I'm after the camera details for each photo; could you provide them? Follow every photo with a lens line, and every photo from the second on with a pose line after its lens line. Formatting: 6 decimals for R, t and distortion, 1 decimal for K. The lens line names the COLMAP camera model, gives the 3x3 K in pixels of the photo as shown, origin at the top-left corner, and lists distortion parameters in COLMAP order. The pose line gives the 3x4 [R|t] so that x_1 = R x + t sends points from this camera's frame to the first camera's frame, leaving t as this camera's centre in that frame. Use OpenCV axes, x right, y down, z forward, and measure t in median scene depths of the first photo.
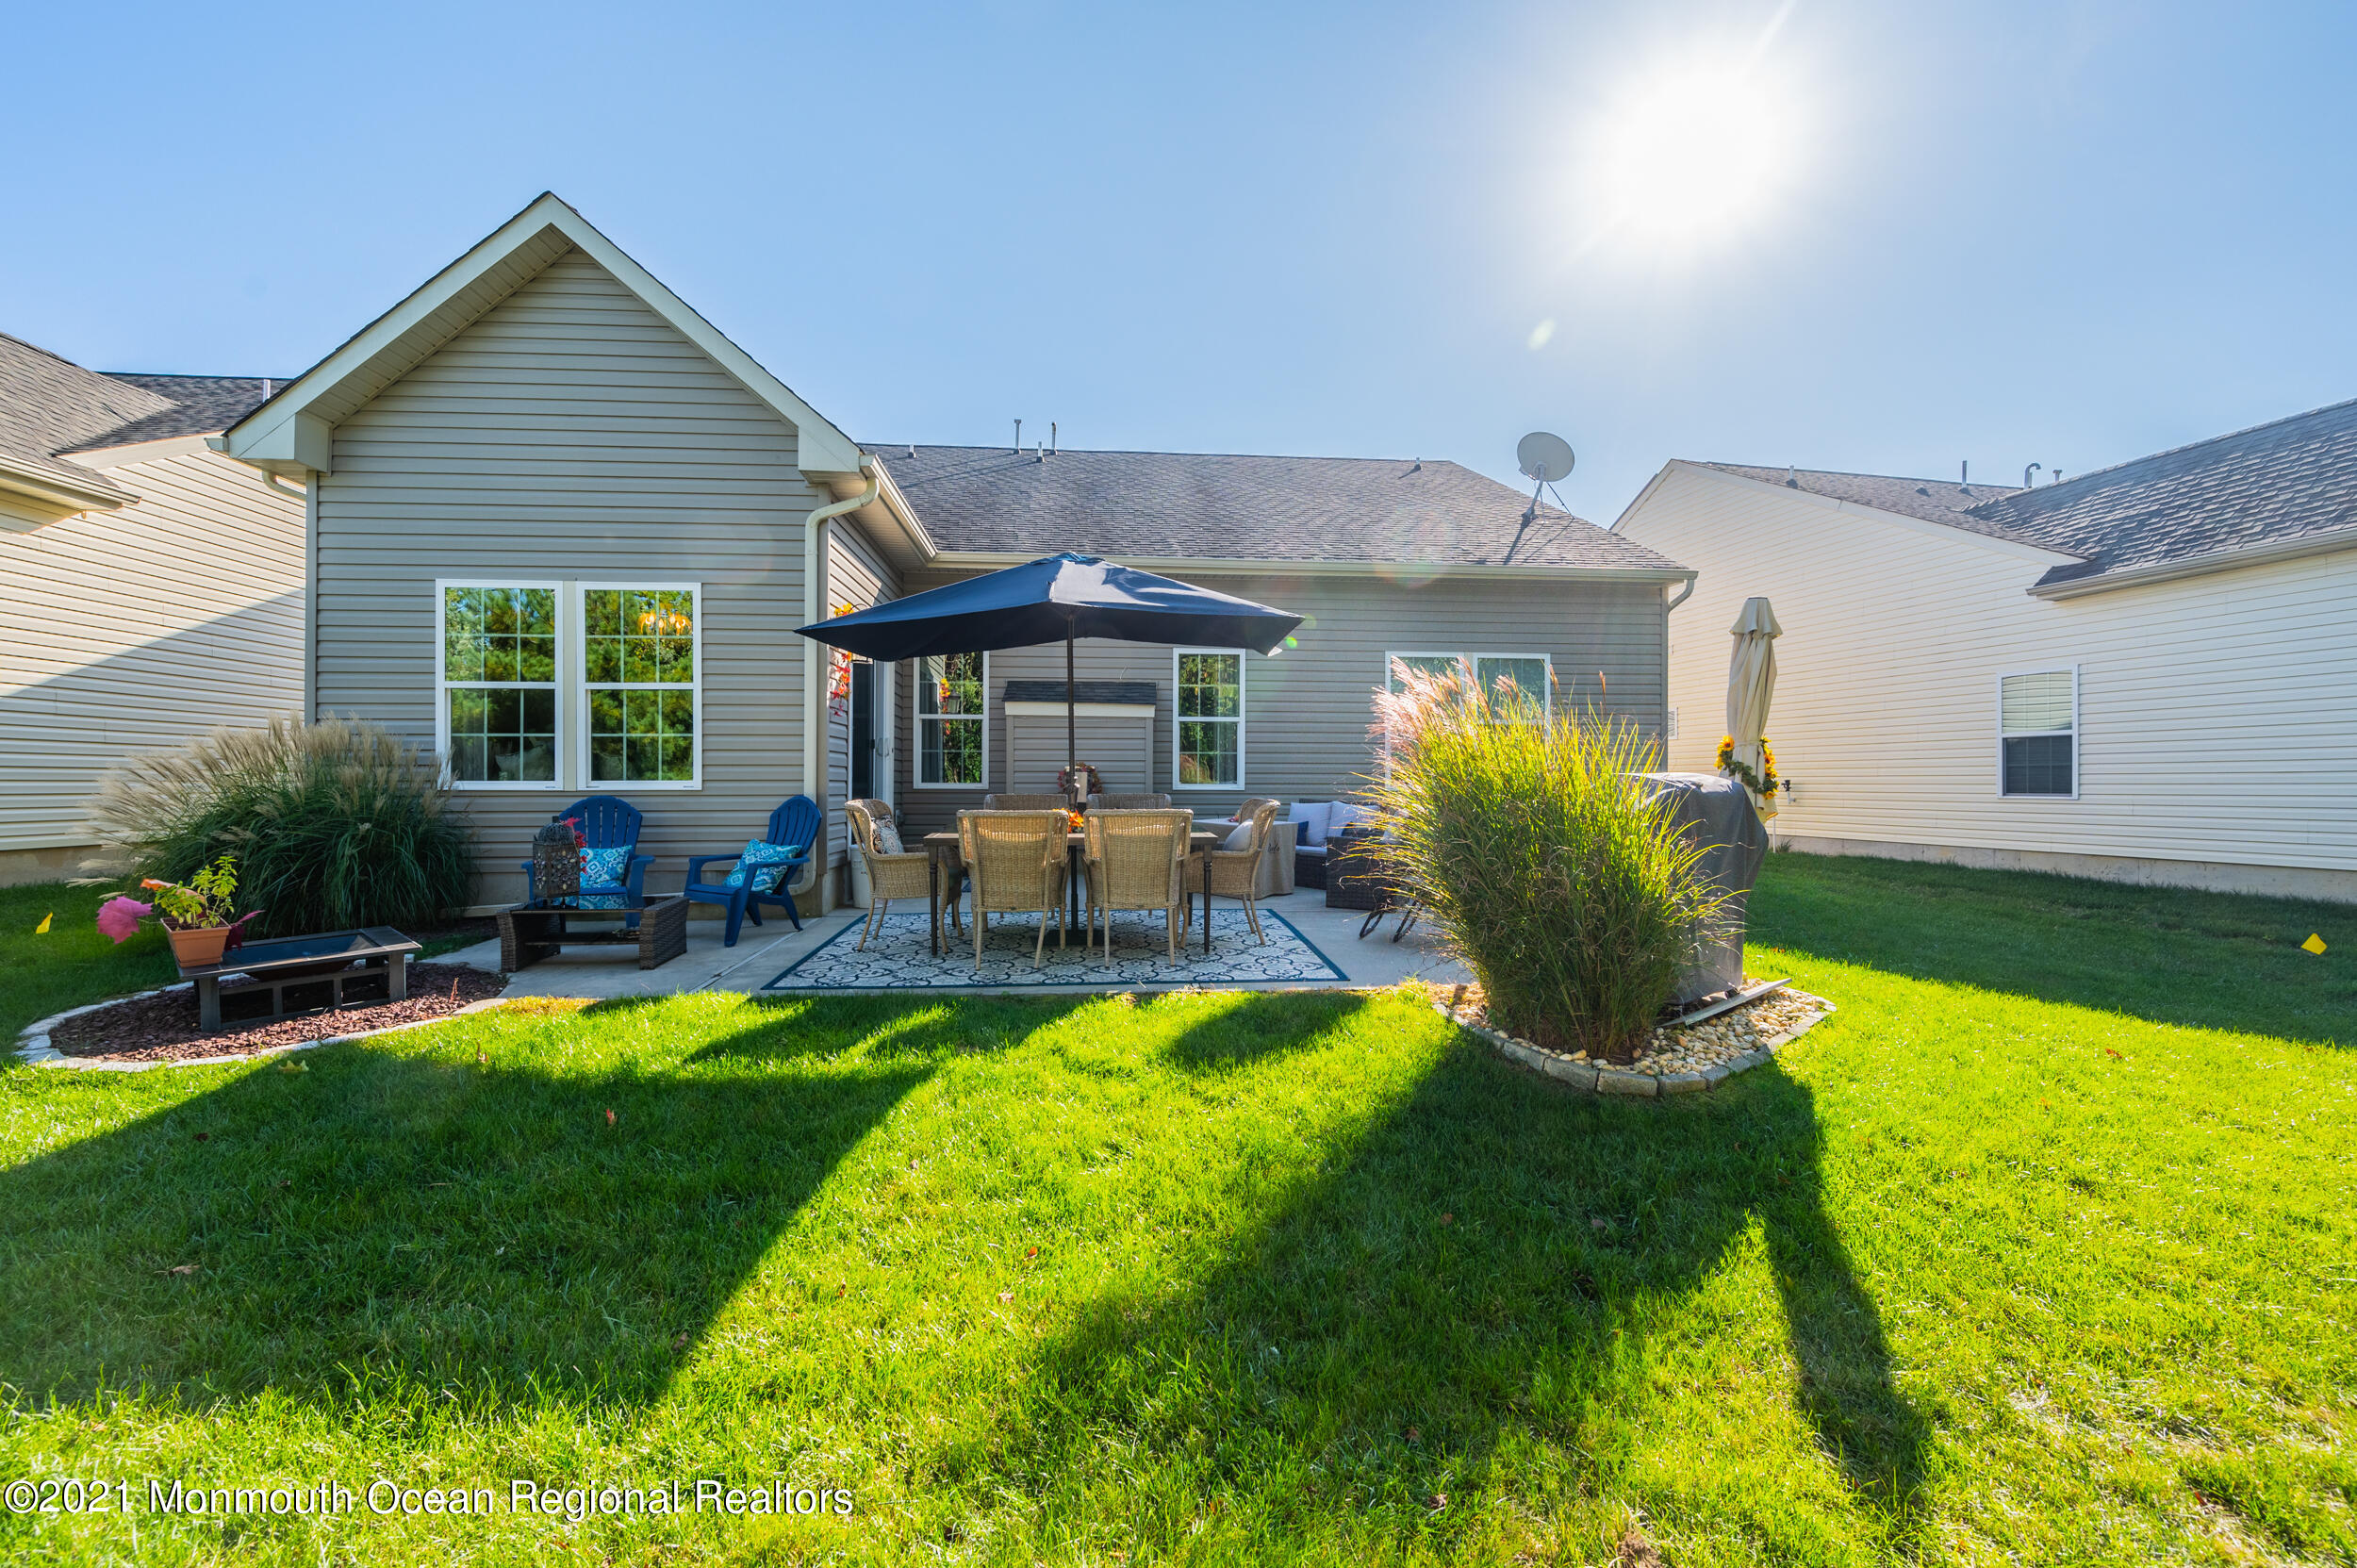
lens RADIAL K [[945.6, 0, 1173.2], [0, 945.6, 785.0], [0, 0, 1]] dist [0.005099, -0.000779]
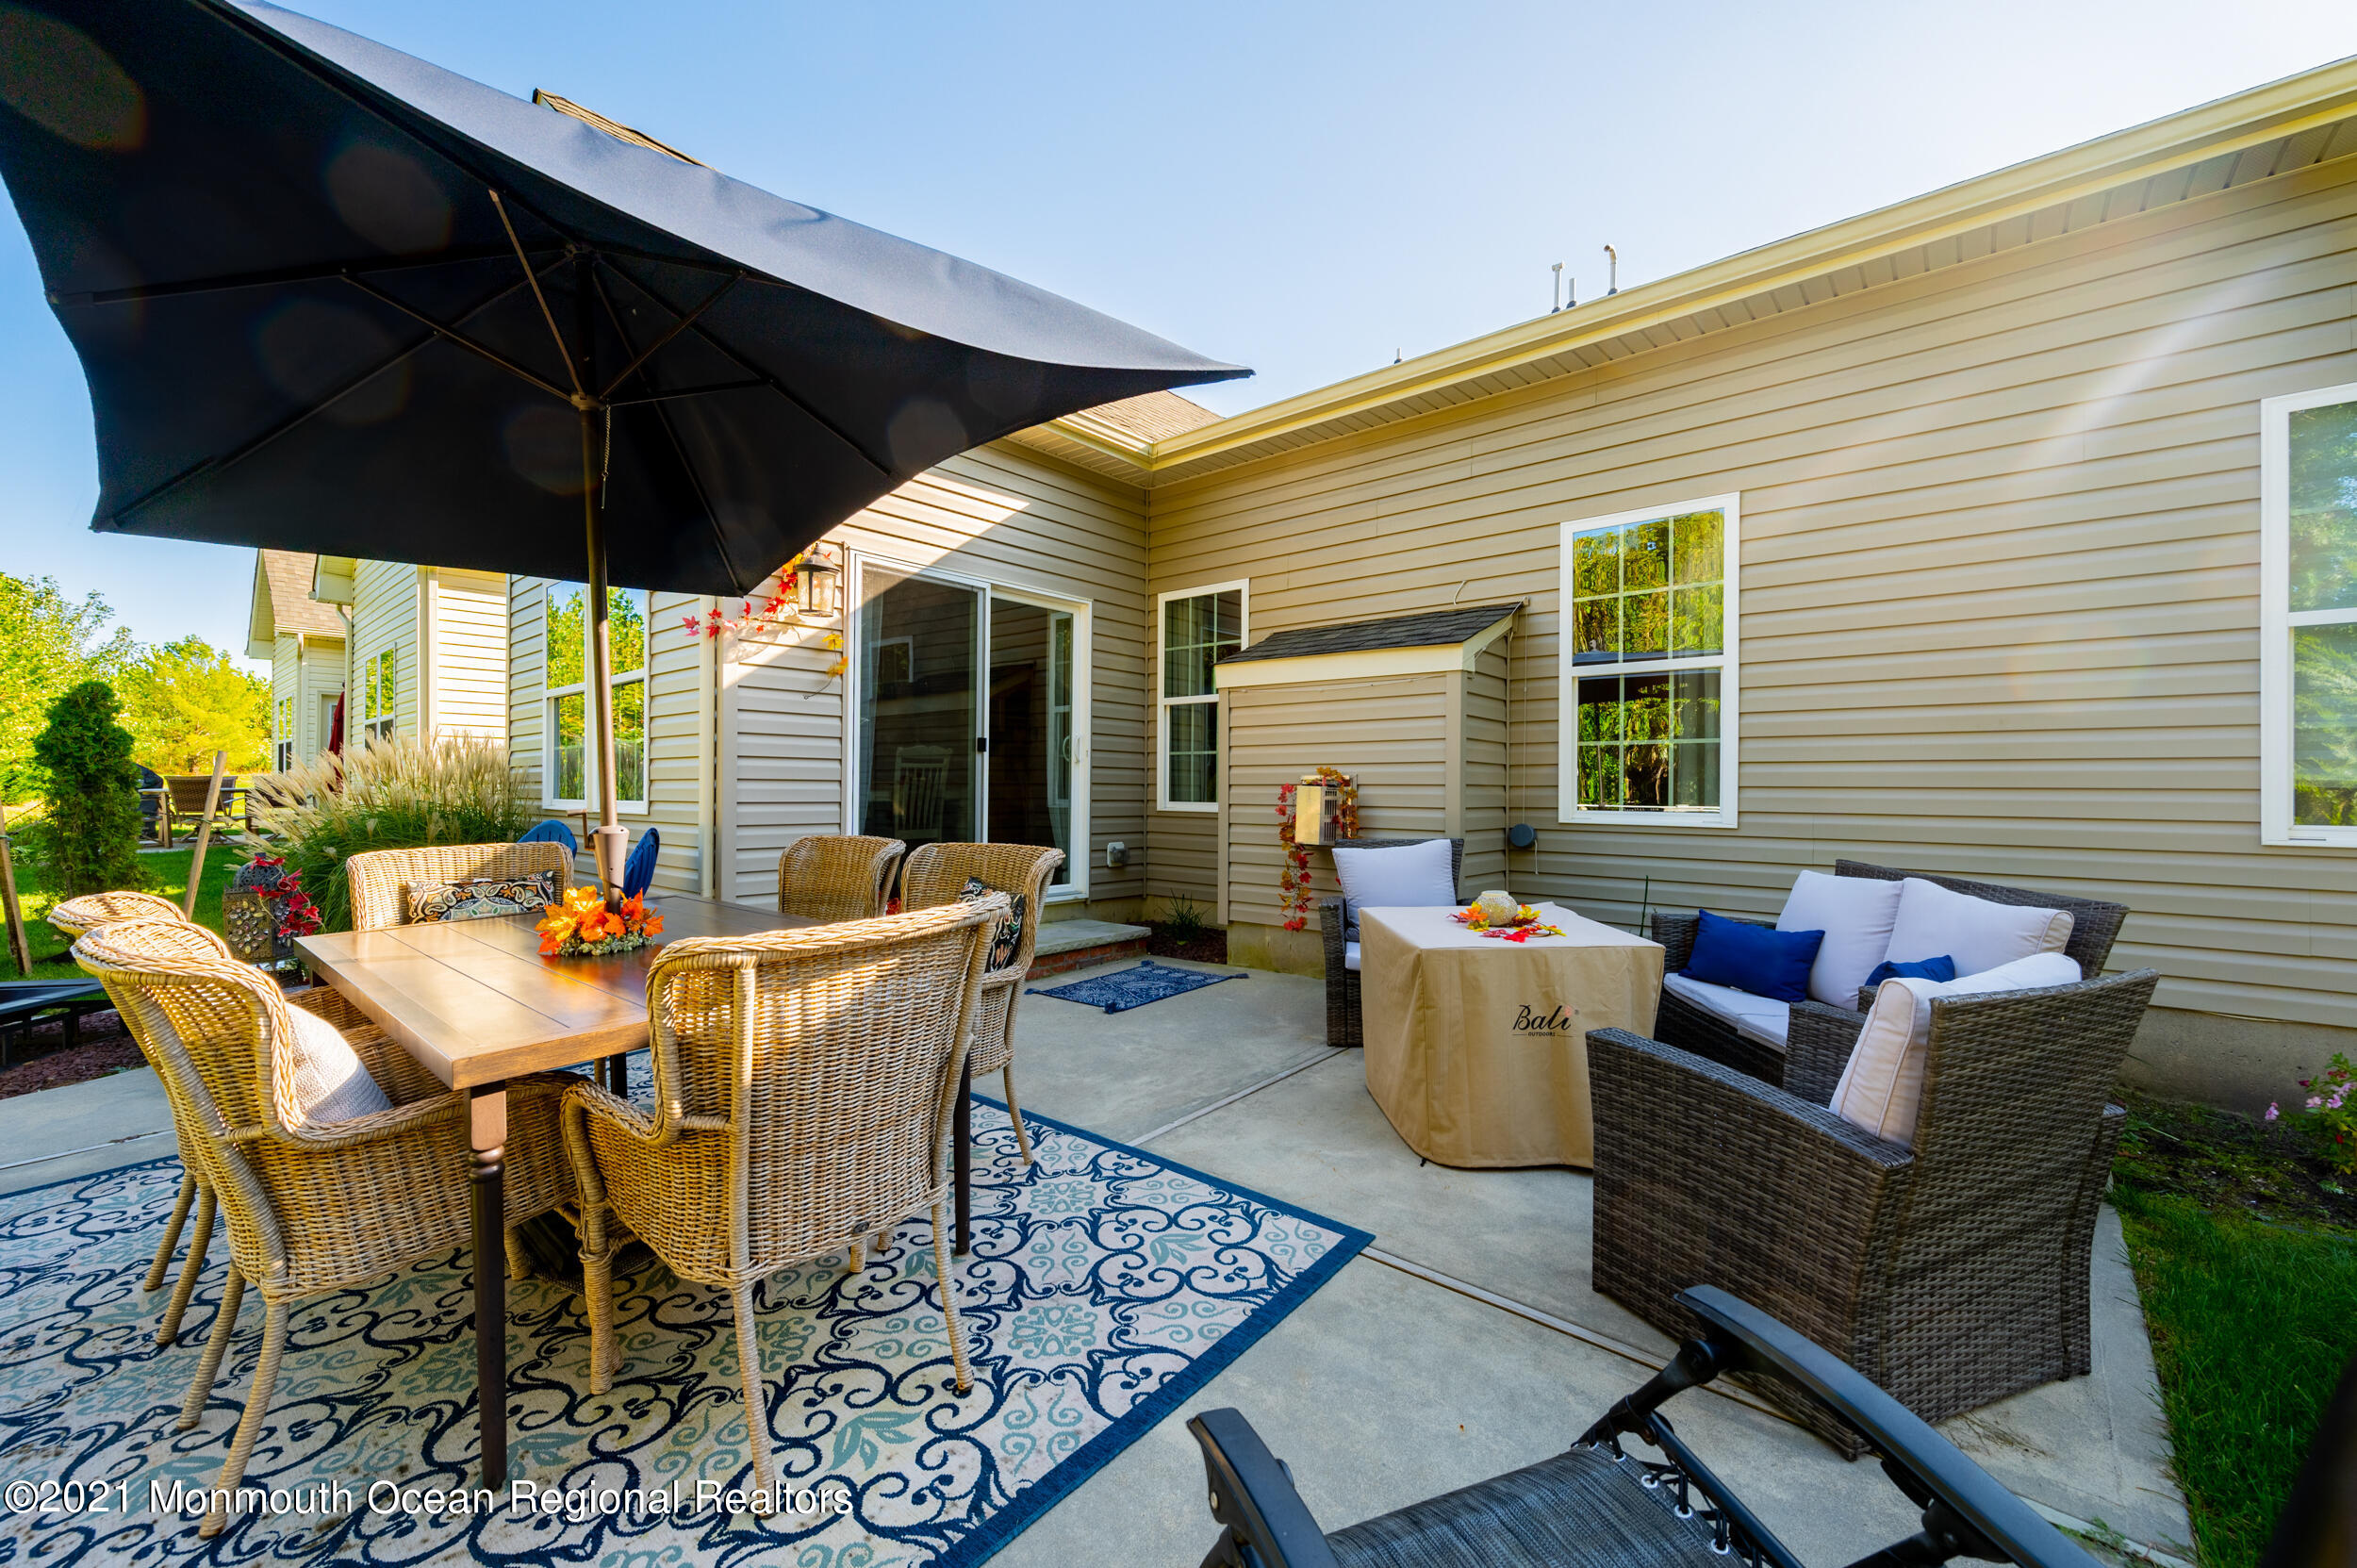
lens RADIAL K [[945.6, 0, 1177.8], [0, 945.6, 782.3], [0, 0, 1]] dist [0.005099, -0.000779]
pose [[0.723370, -0.001462, -0.690459, 0.187862], [0.000641, 0.999999, -0.001446, -0.014540], [0.690460, 0.000604, 0.723370, 0.524638]]
